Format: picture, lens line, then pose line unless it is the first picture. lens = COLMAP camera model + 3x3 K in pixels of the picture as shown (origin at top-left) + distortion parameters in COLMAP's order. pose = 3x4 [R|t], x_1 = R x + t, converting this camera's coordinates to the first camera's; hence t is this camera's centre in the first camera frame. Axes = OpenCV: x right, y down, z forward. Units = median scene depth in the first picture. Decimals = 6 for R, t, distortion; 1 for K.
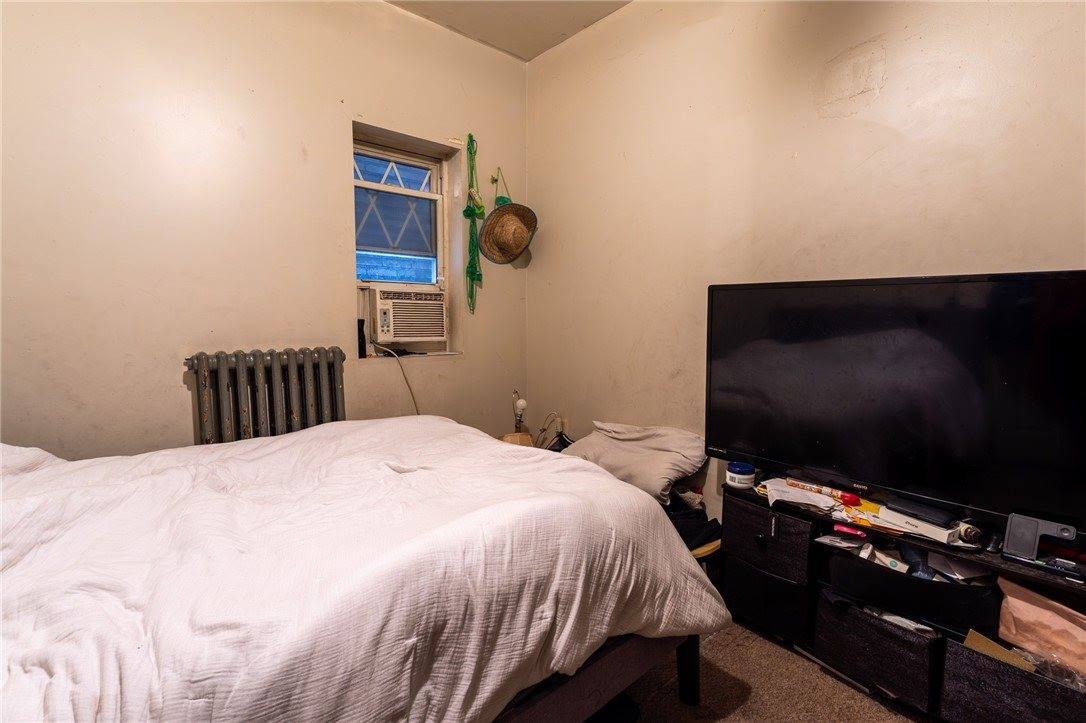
lens RADIAL K [[511.0, 0, 539.5], [0, 511.0, 361.9], [0, 0, 1]] dist [0.002003, 0.000242]
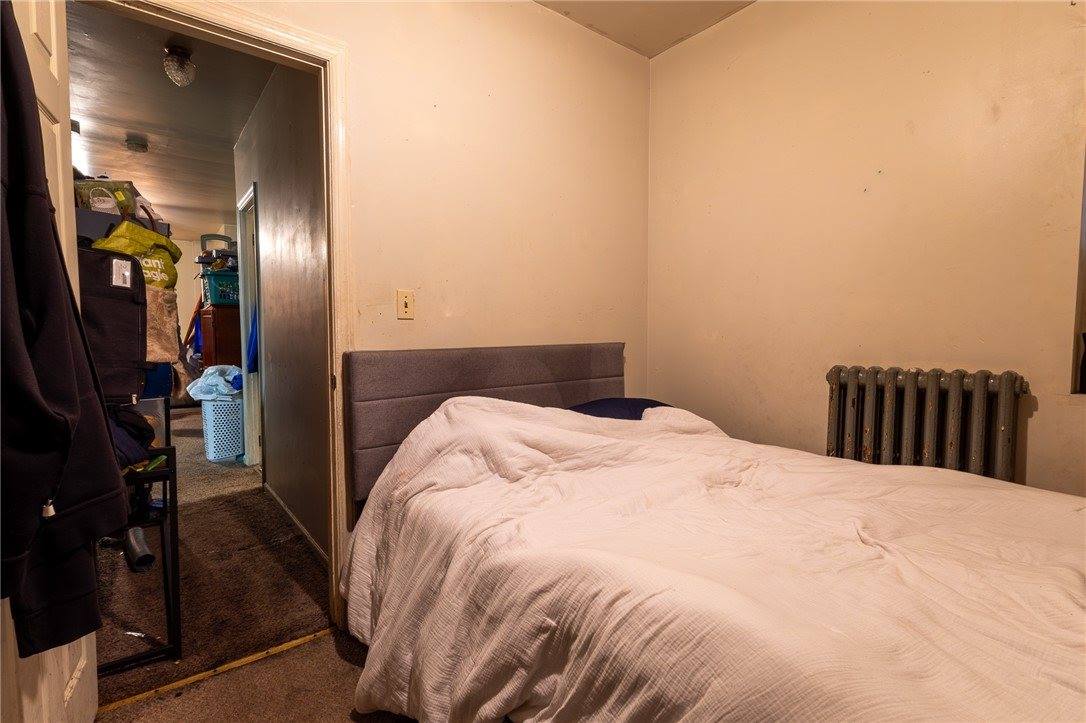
lens RADIAL K [[511.0, 0, 539.5], [0, 511.0, 361.9], [0, 0, 1]] dist [0.002003, 0.000242]
pose [[-0.044499, 0.054495, -0.997522, 0.665140], [-0.079805, 0.995126, 0.057924, -0.064835], [0.995817, 0.082185, -0.039933, 0.778598]]
